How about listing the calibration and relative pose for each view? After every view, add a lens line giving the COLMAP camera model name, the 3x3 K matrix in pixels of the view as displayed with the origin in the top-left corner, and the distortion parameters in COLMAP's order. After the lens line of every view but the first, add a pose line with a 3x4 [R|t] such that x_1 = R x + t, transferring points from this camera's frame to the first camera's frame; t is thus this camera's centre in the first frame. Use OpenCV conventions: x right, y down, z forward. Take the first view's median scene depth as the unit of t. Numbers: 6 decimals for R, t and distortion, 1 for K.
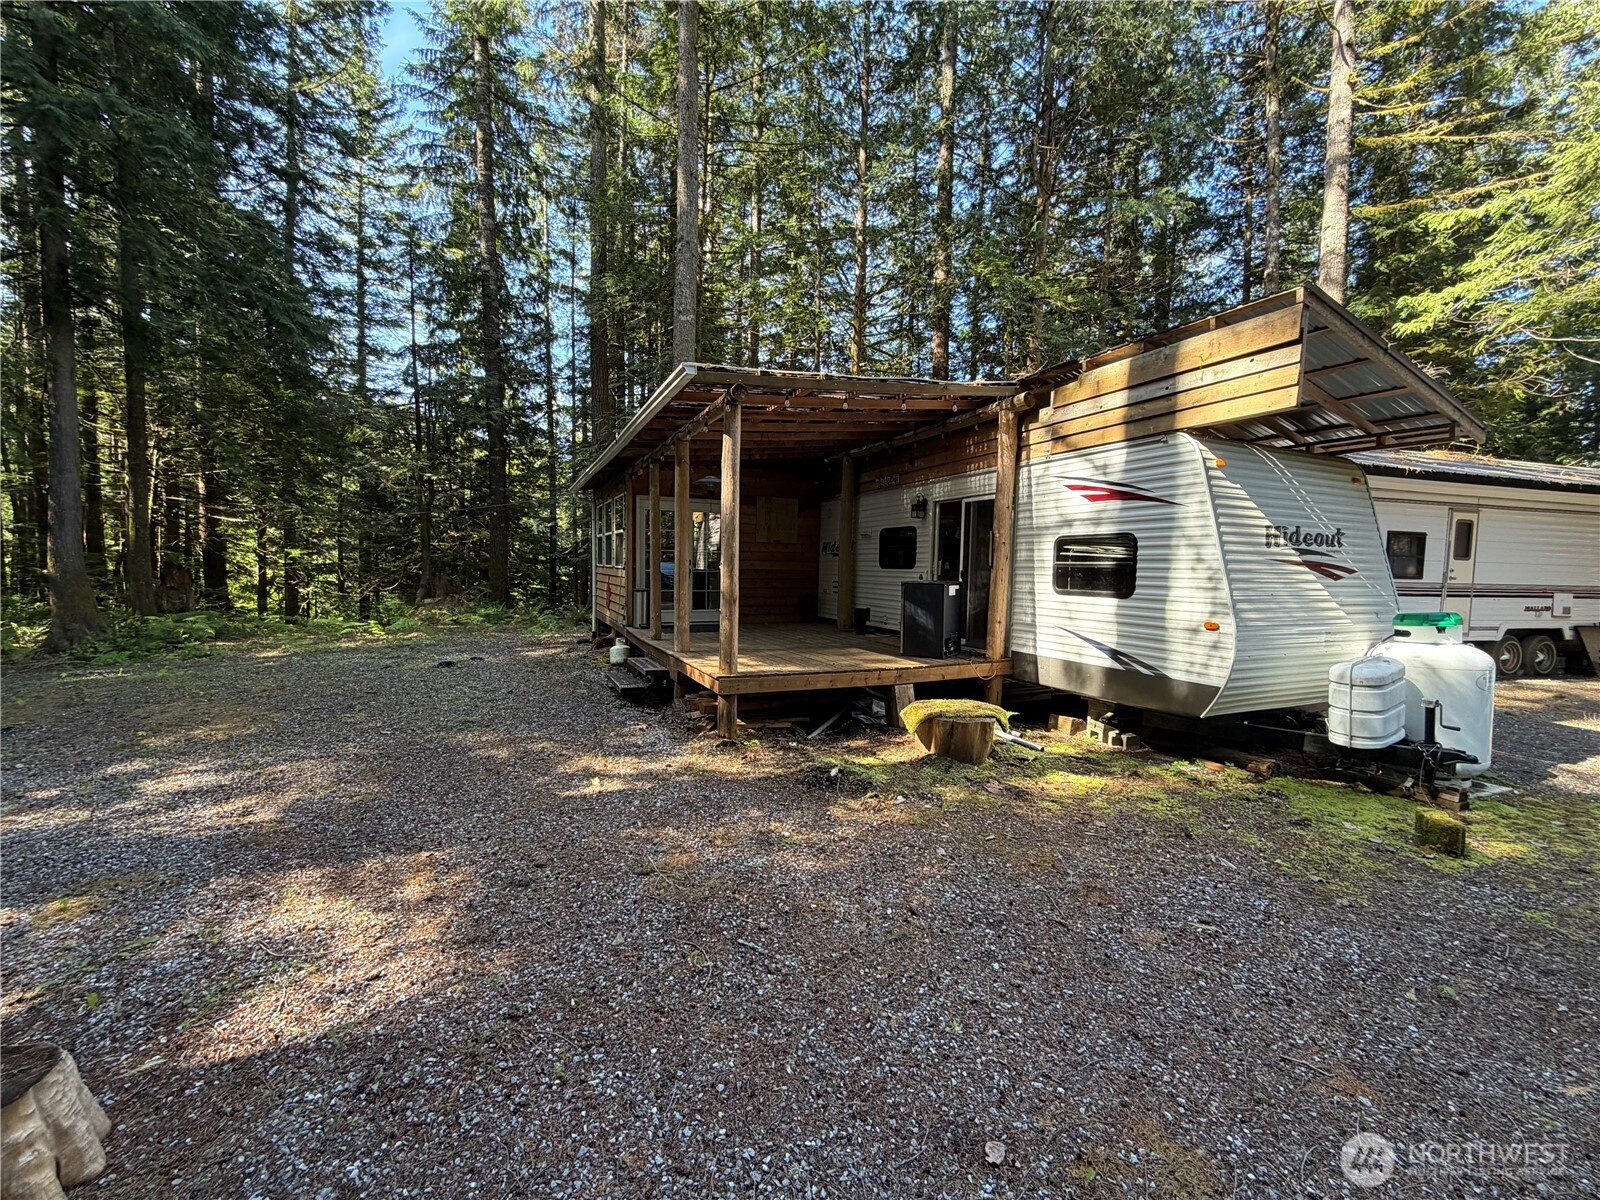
lens RADIAL K [[641.5, 0, 796.4], [0, 641.5, 602.0], [0, 0, 1]] dist [-0.000671, 0.000117]
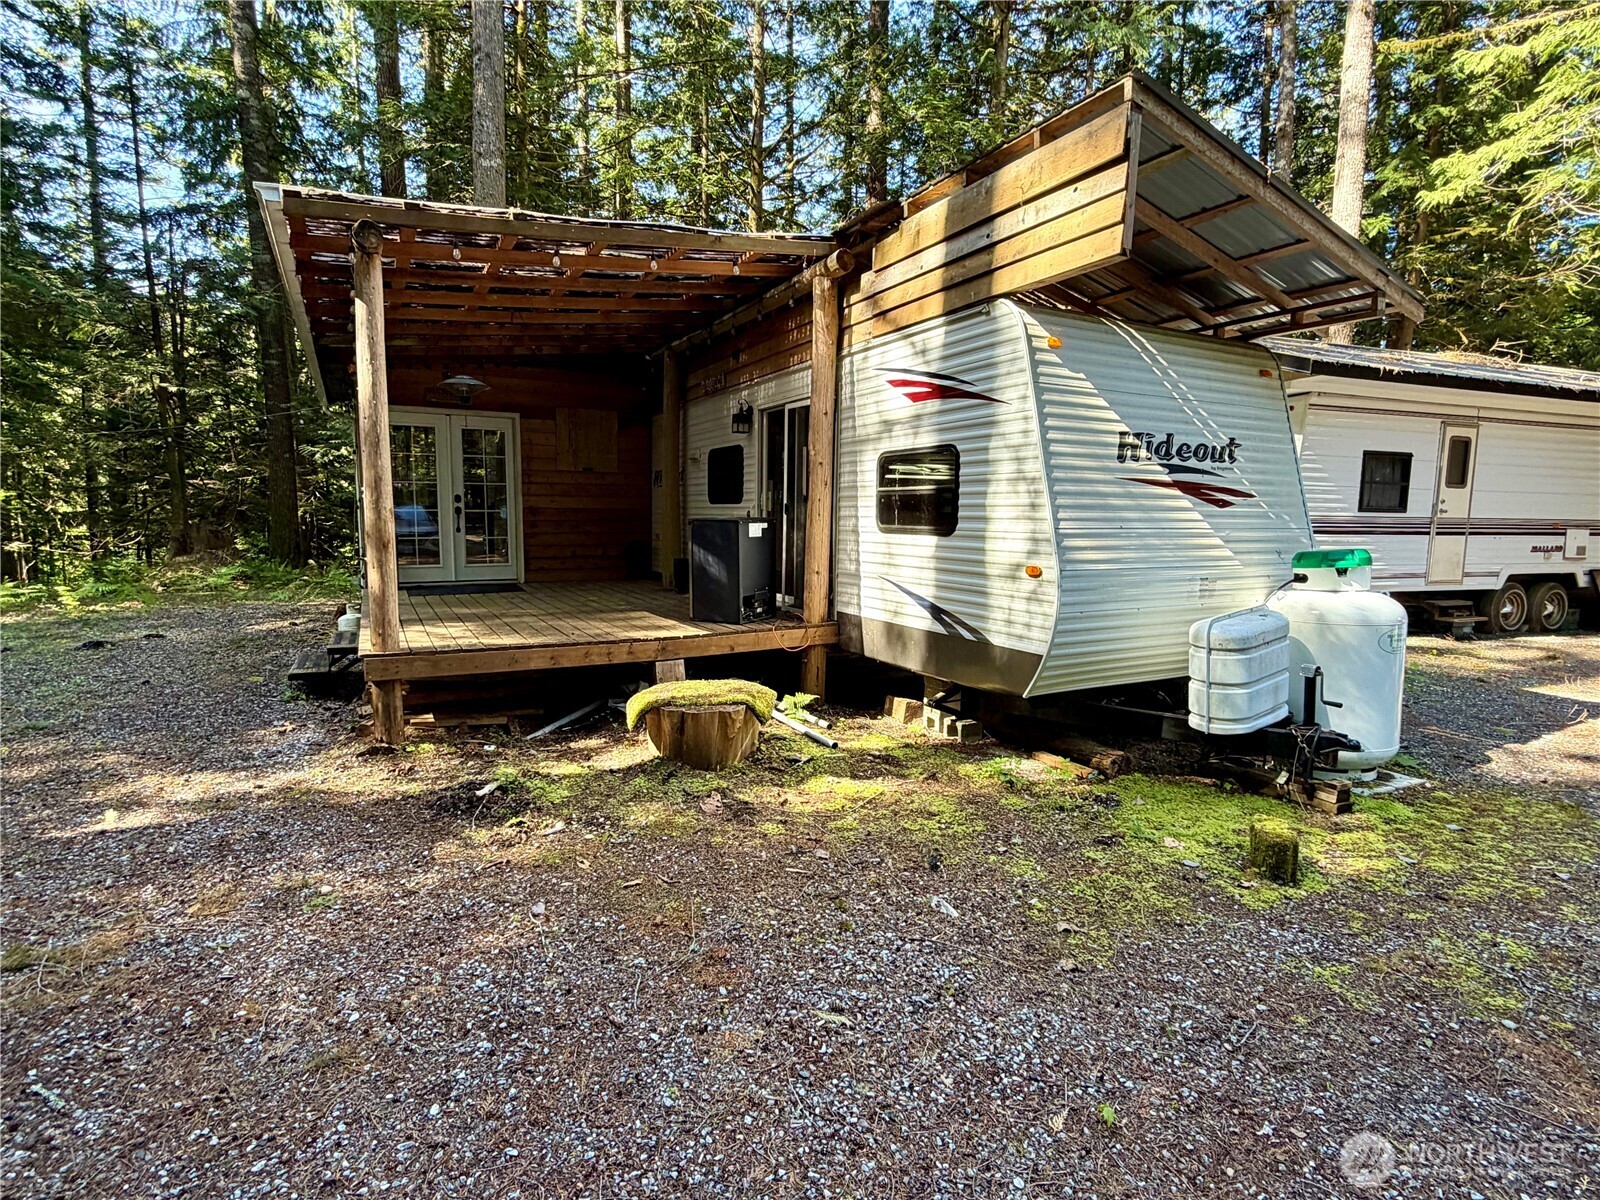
lens RADIAL K [[808.6, 0, 800.0], [0, 808.6, 600.0], [0, 0, 1]] dist [0.000358, -0.000749]
pose [[0.997444, -0.016171, 0.069599, 0.295697], [0.012401, 0.998450, 0.054263, 0.015947], [-0.070369, -0.053261, 0.996098, 0.102852]]
